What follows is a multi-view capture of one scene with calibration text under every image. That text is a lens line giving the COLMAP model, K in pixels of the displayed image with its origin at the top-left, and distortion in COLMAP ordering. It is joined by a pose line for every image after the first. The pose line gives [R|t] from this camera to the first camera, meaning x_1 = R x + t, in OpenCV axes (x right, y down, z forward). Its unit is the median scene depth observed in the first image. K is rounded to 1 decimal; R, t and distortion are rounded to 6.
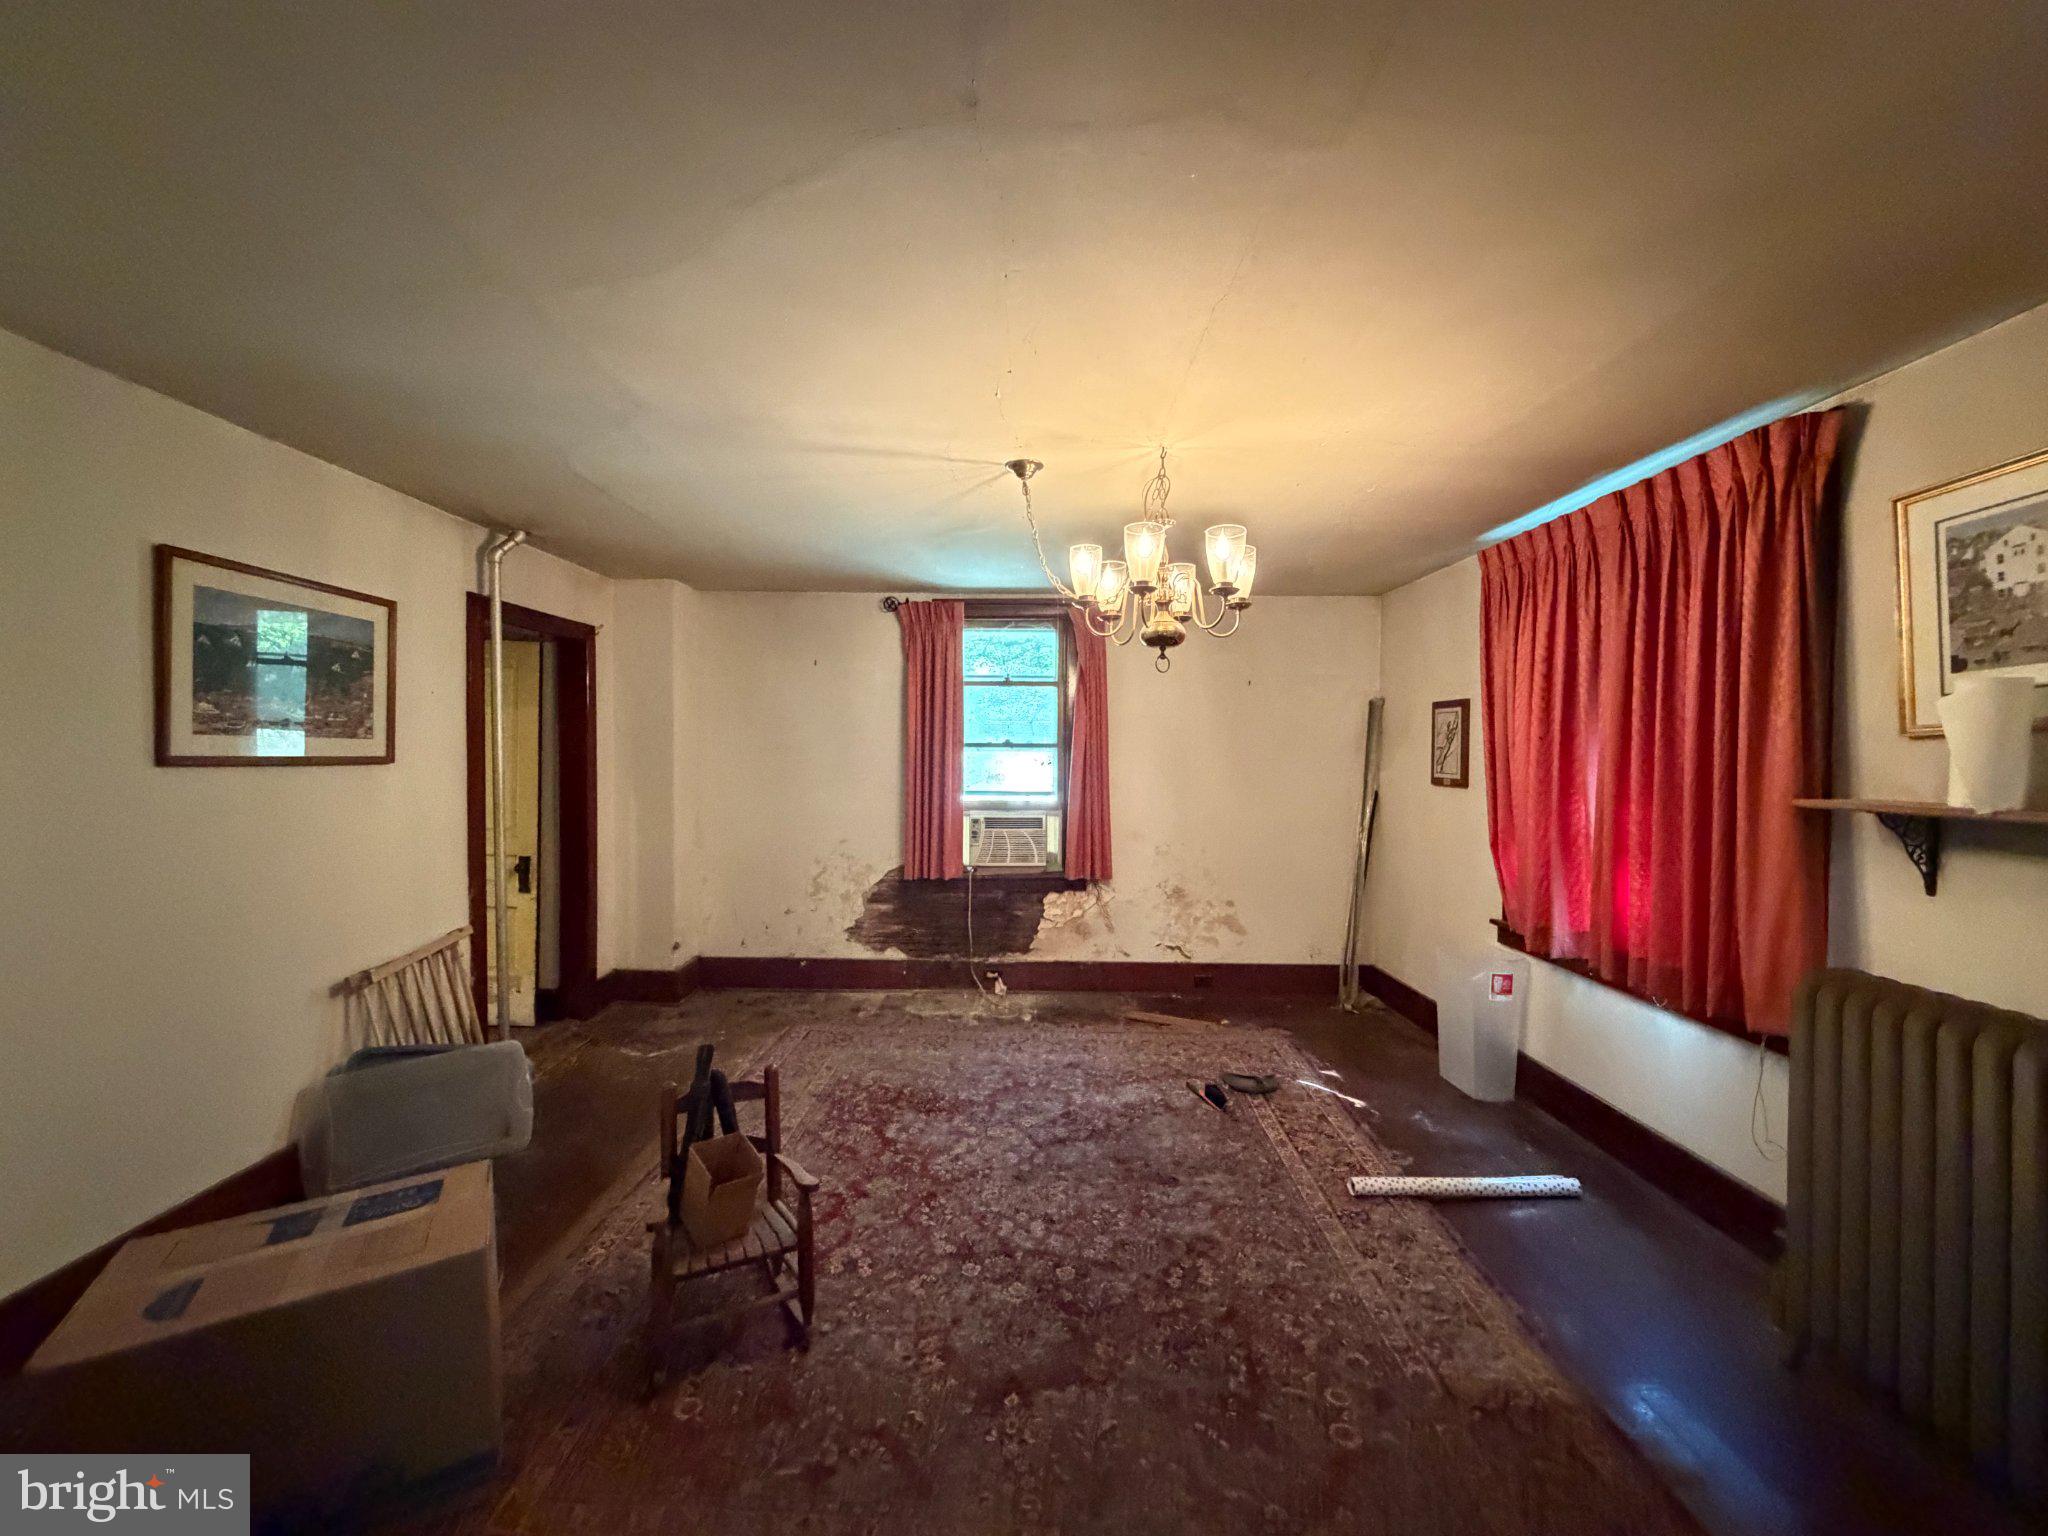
lens RADIAL K [[812.0, 0, 1017.4], [0, 812.0, 766.4], [0, 0, 1]] dist [-0.003028, 0.001212]
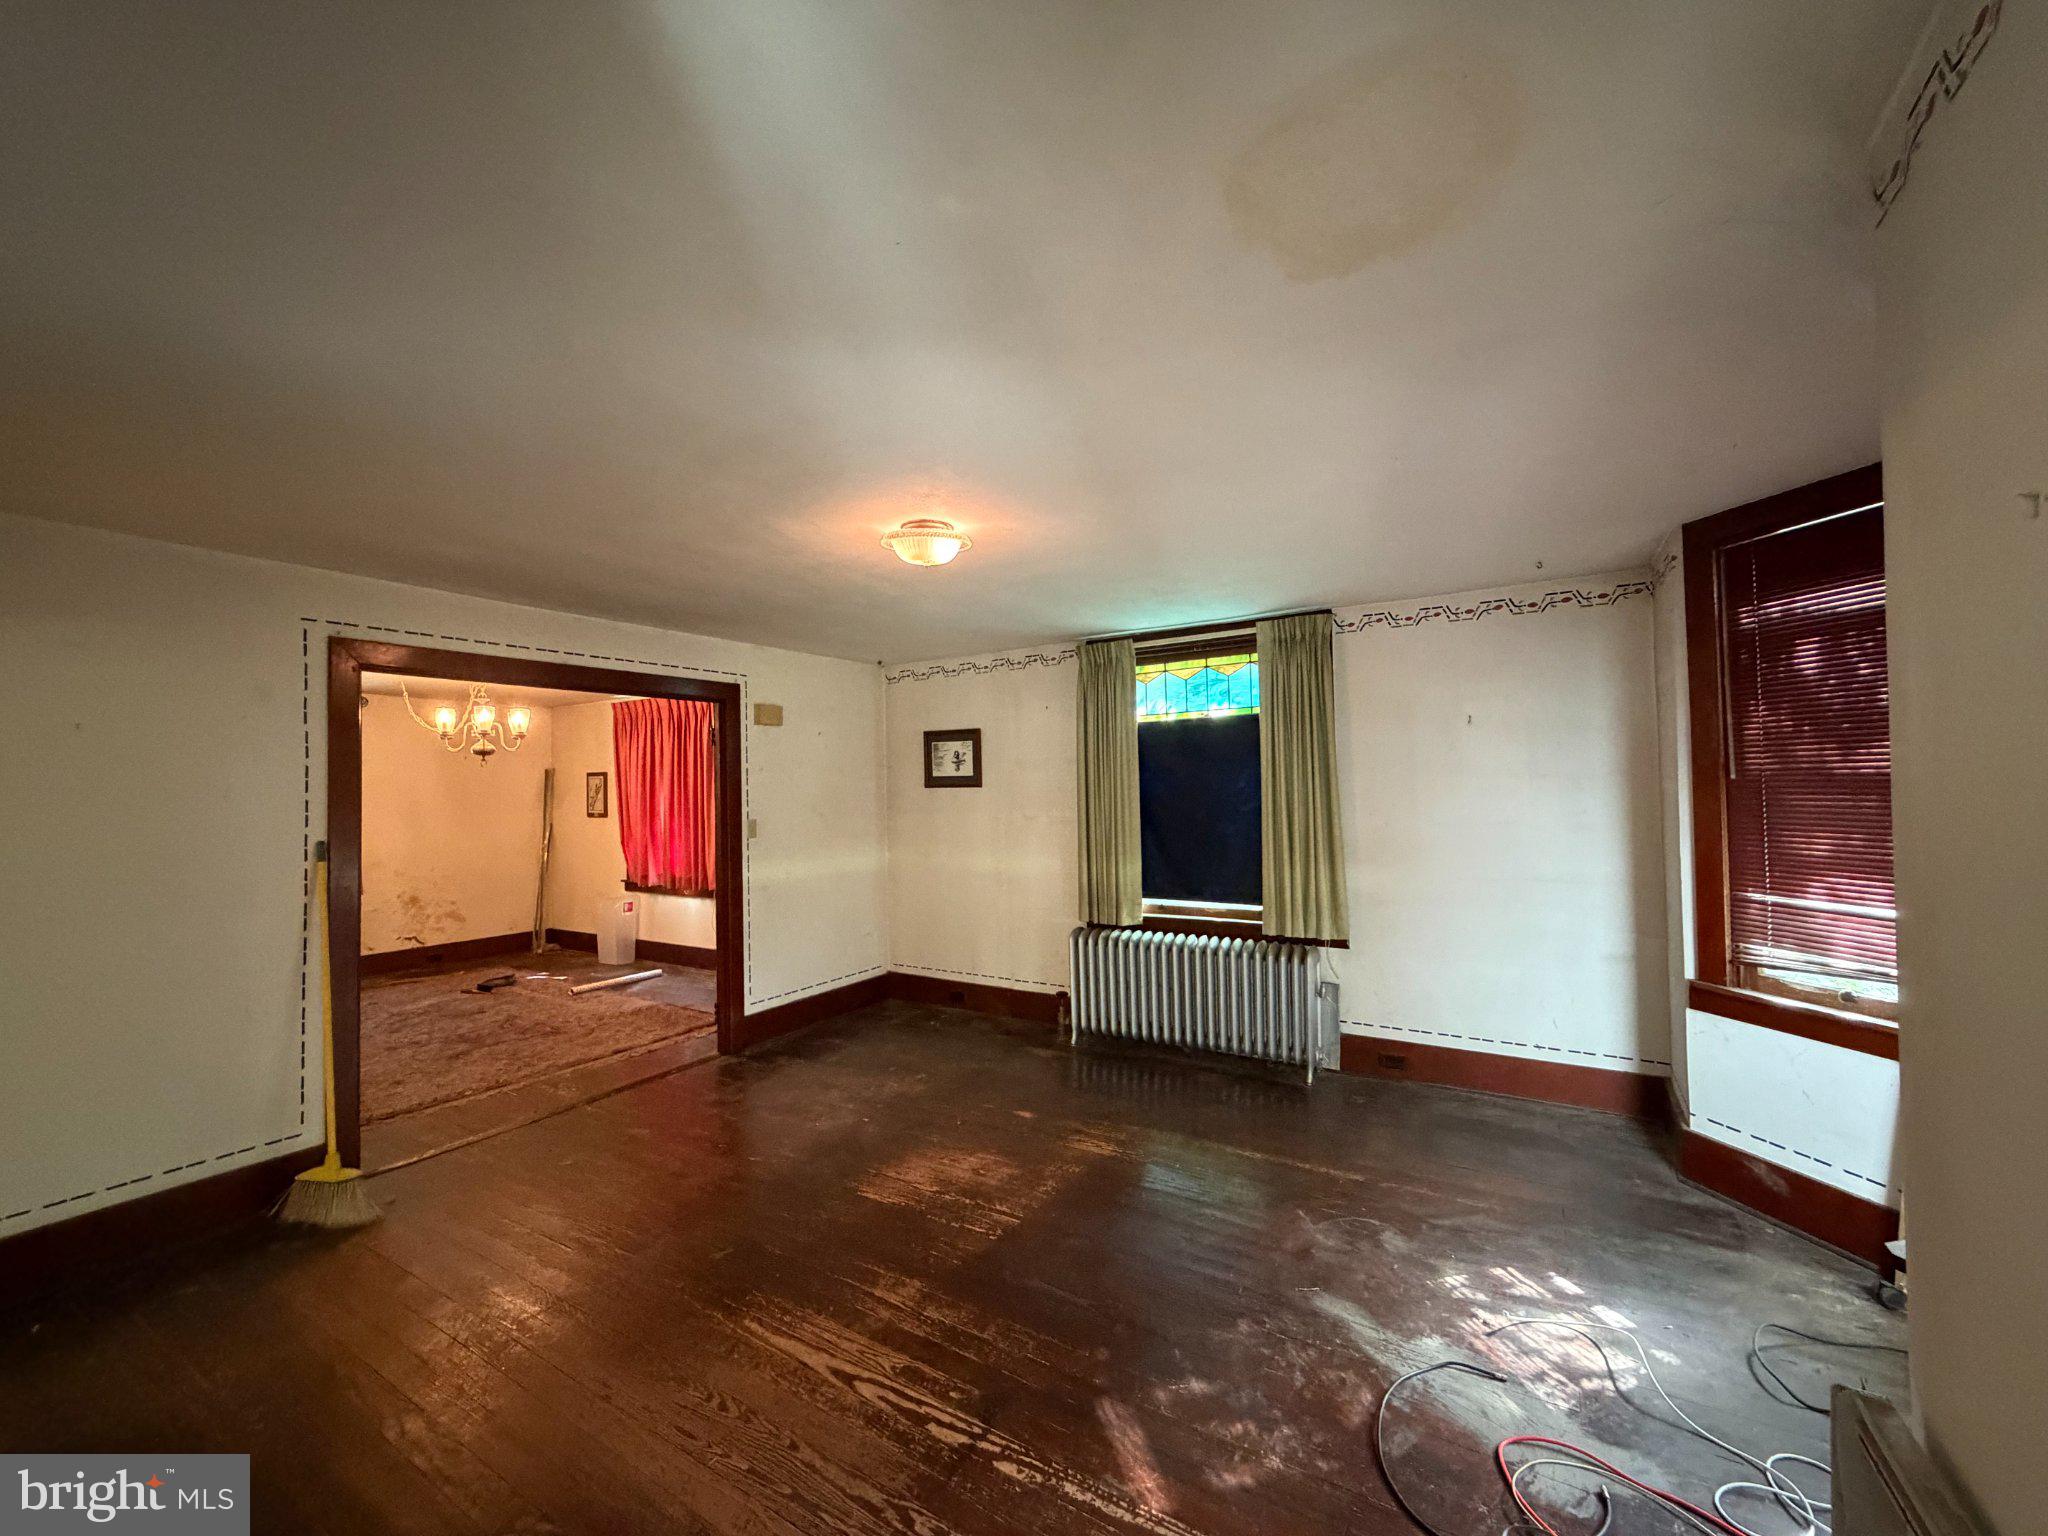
lens RADIAL K [[812.0, 0, 1023.3], [0, 812.0, 781.6], [0, 0, 1]] dist [-0.003028, 0.001212]
pose [[0.530963, -0.004045, 0.847386, -0.664694], [0.035768, 0.999204, -0.017643, 0.012124], [-0.846640, 0.039677, 0.530685, -1.037337]]
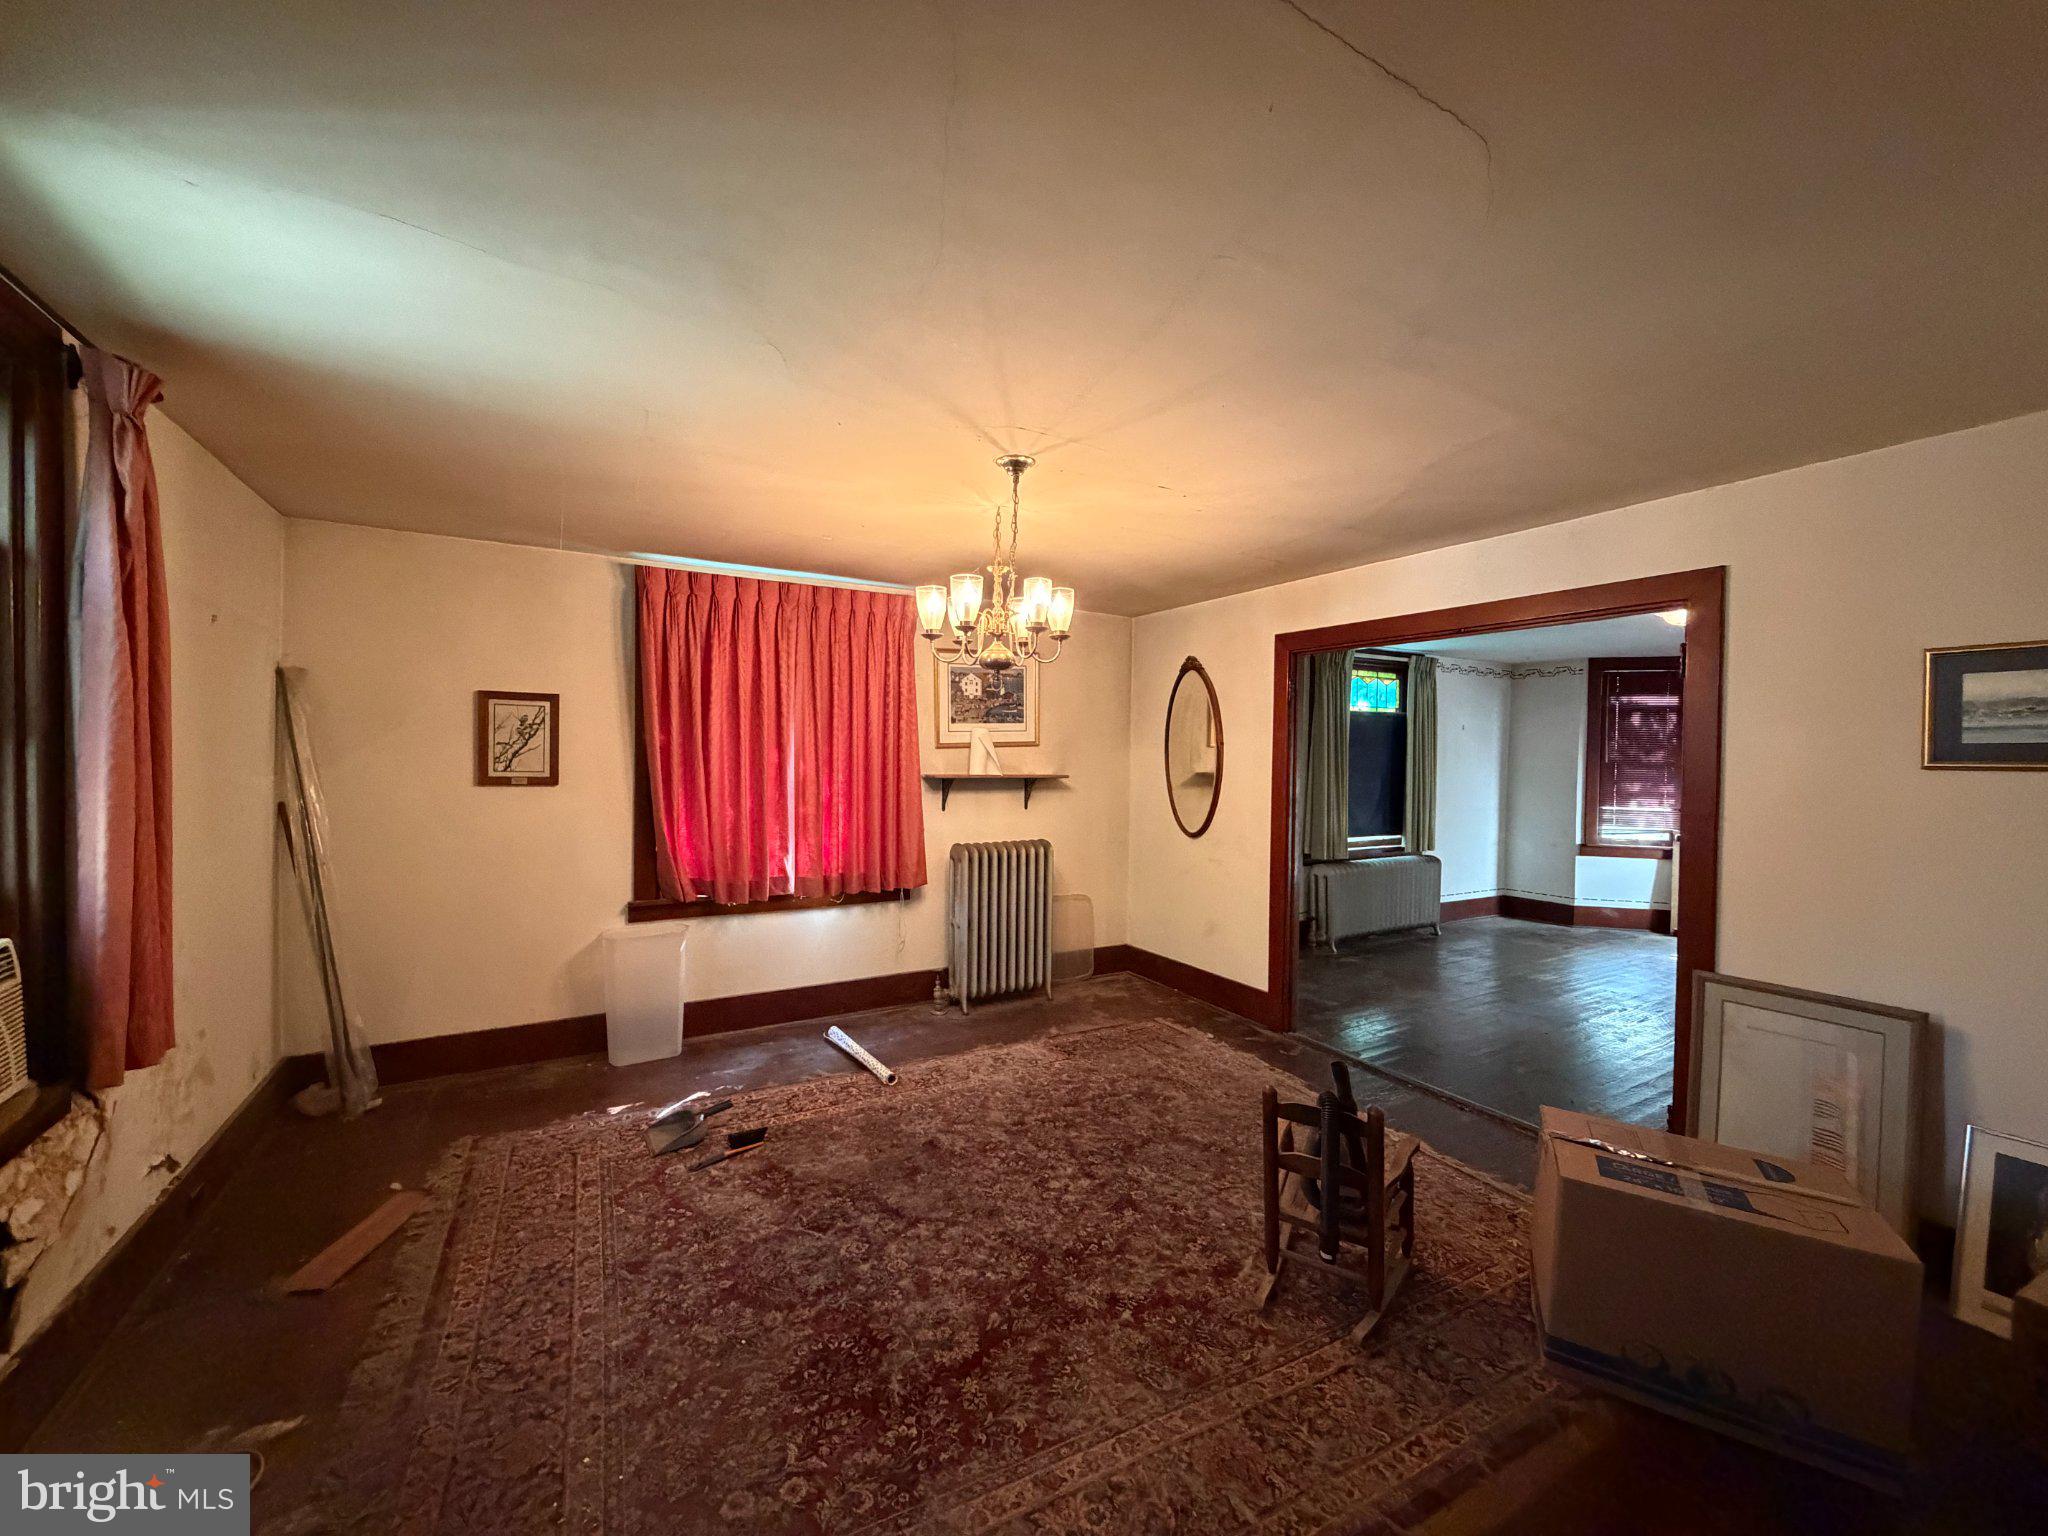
lens RADIAL K [[812.0, 0, 1015.1], [0, 812.0, 771.2], [0, 0, 1]] dist [-0.003028, 0.001212]
pose [[-0.495477, -0.029448, 0.868122, -0.658715], [-0.000078, 0.999427, 0.033858, -0.028052], [-0.868621, 0.016708, -0.495195, 1.165349]]
